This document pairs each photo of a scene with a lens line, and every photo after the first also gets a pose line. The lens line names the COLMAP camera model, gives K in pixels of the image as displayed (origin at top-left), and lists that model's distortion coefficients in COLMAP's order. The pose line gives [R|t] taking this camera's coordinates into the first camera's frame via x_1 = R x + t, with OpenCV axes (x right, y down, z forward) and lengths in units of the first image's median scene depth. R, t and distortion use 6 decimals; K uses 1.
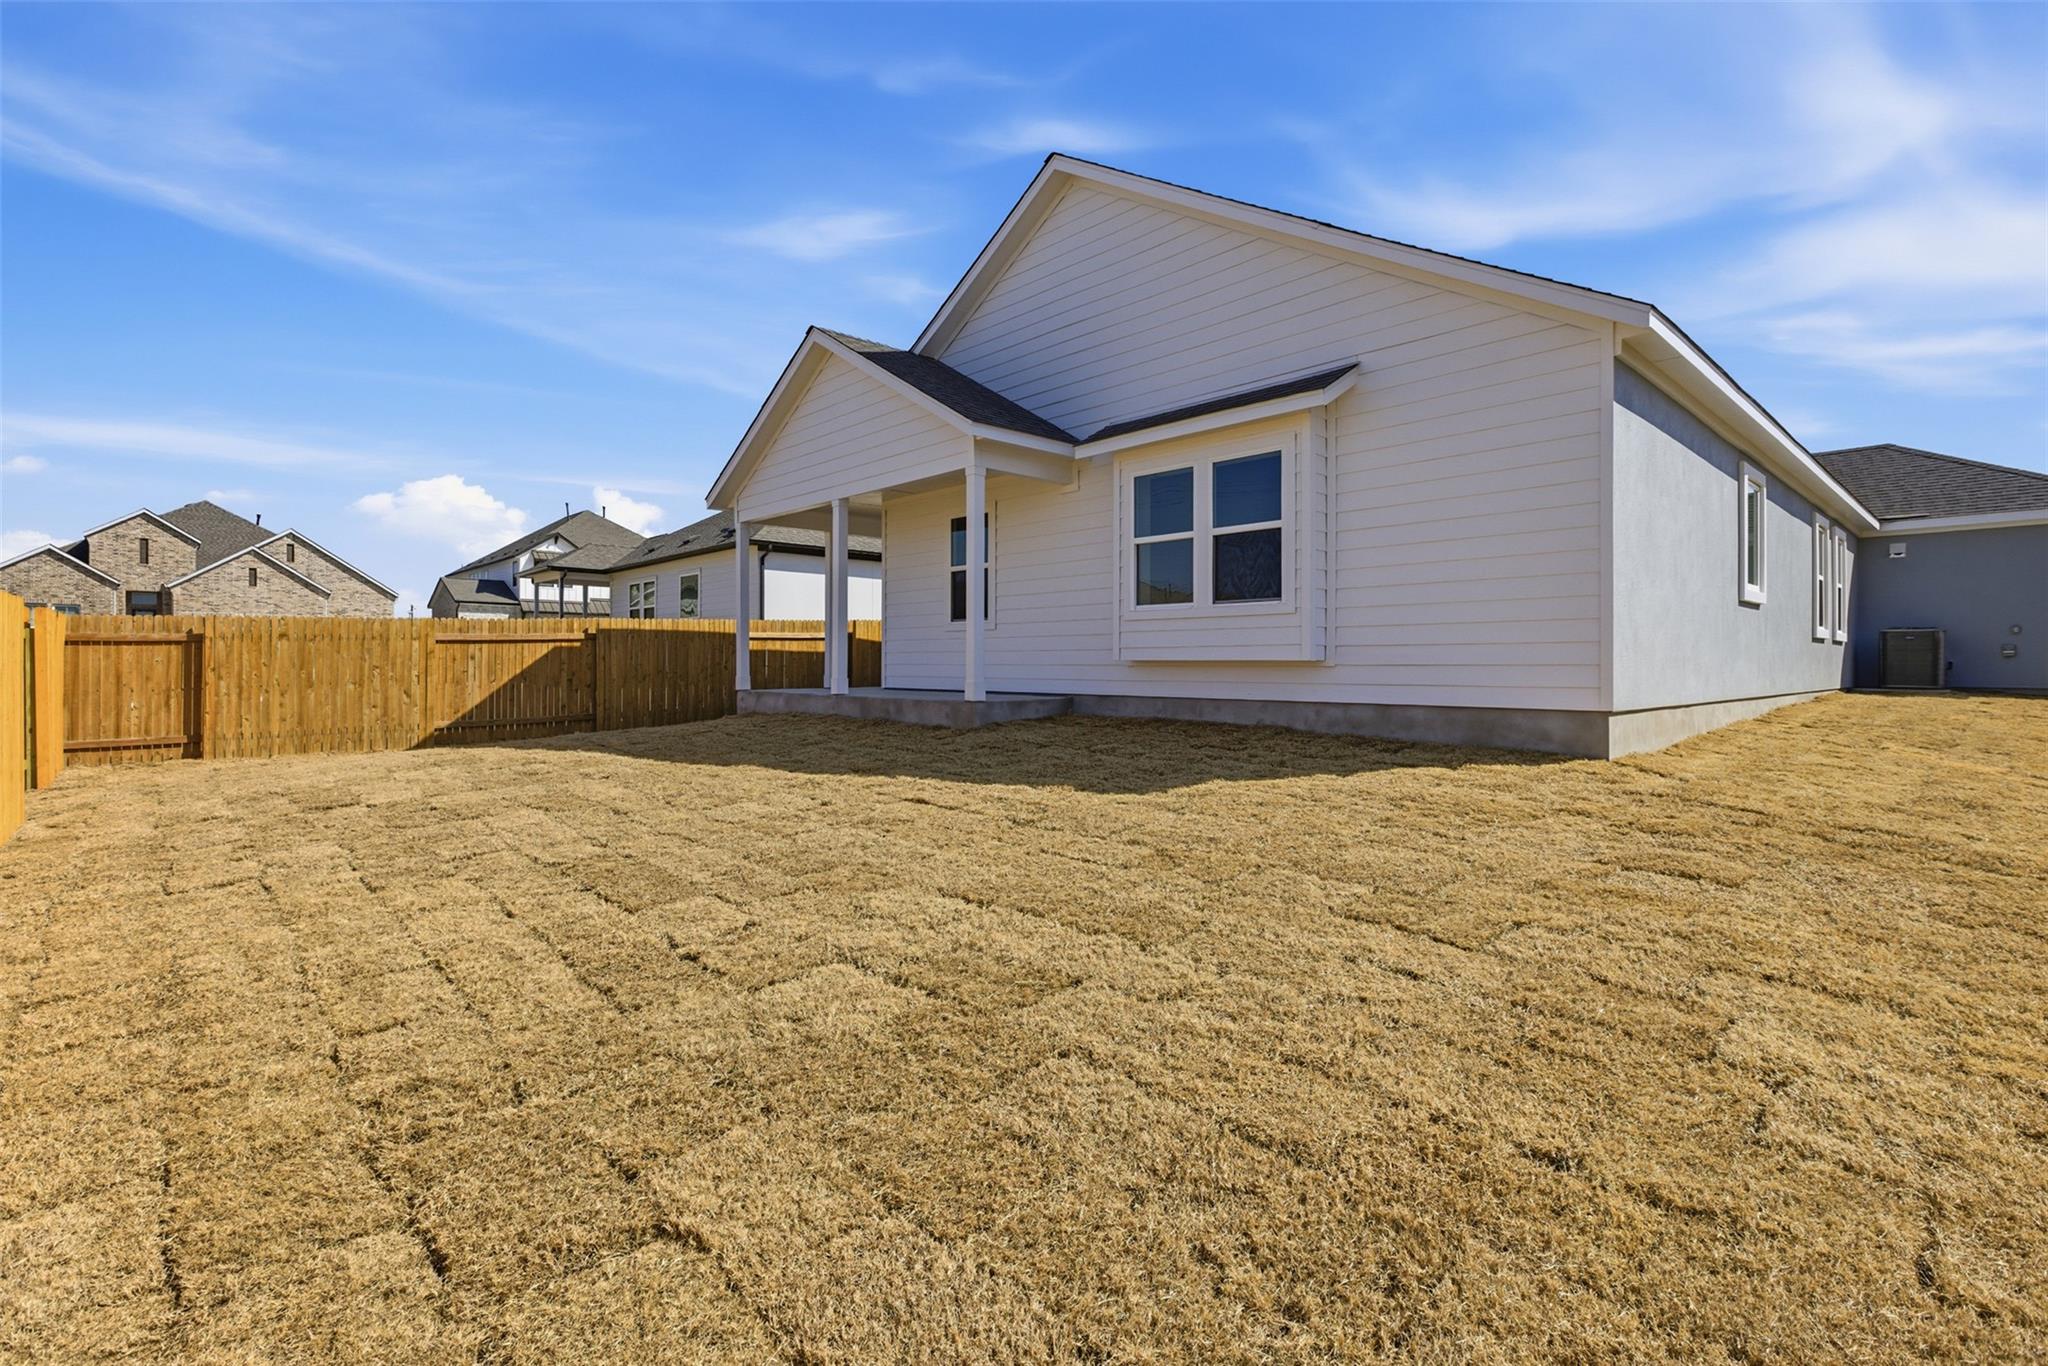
lens RADIAL K [[950.7, 0, 1020.0], [0, 950.7, 645.4], [0, 0, 1]] dist [0.030579, -0.000002]
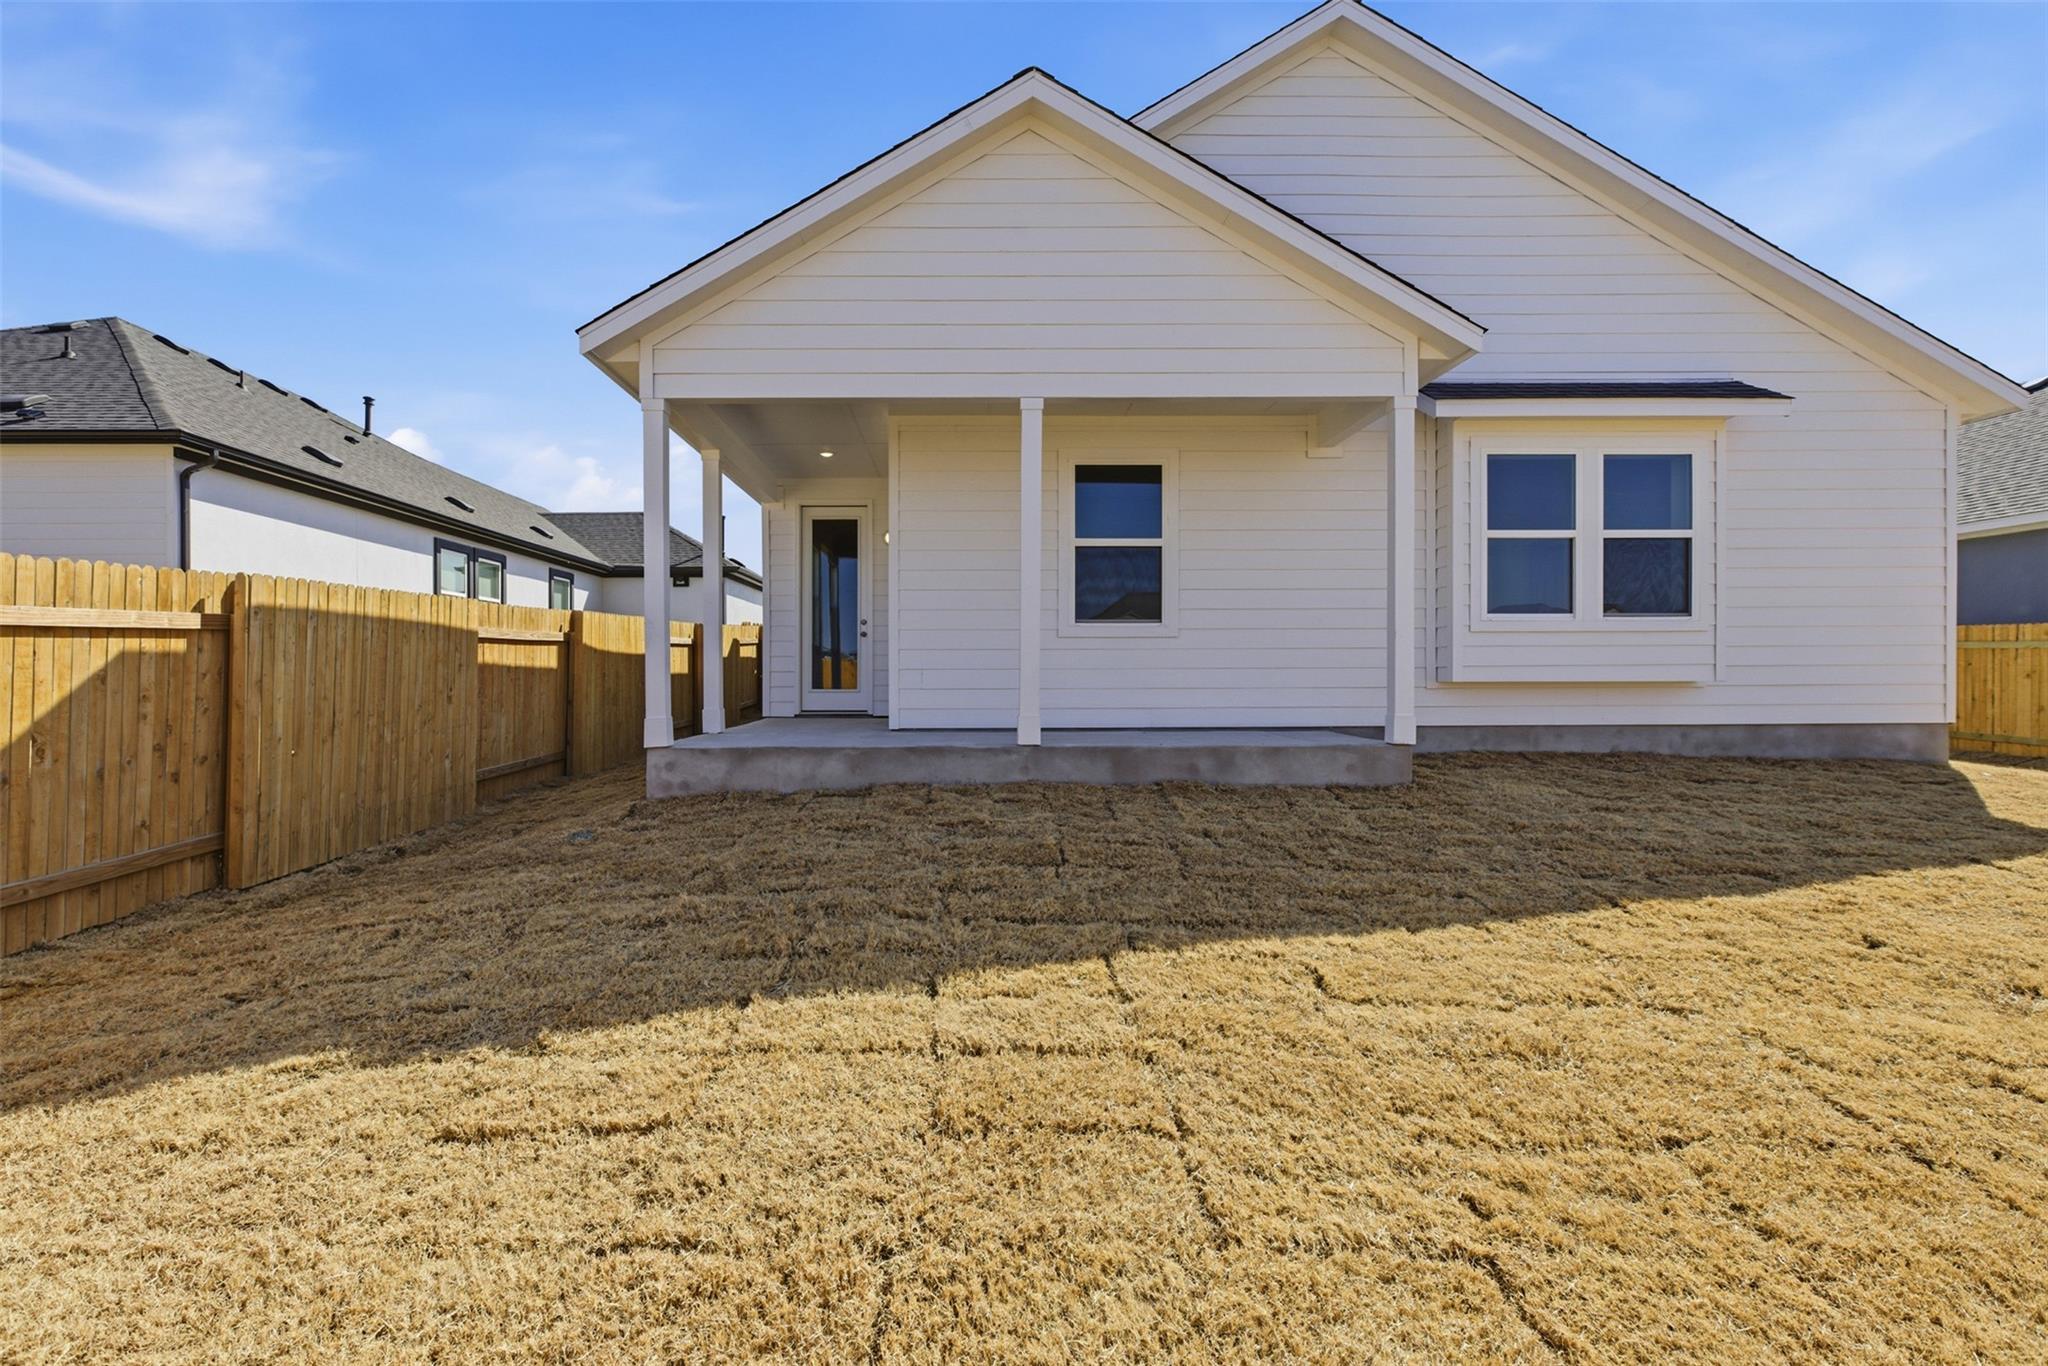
lens RADIAL K [[935.3, 0, 1010.8], [0, 935.3, 668.9], [0, 0, 1]] dist [-0.002889, -0.000053]
pose [[0.663864, 0.005064, 0.747836, -0.769075], [-0.008288, 0.999965, 0.000586, 0.007798], [-0.747808, -0.006587, 0.663883, 0.813297]]
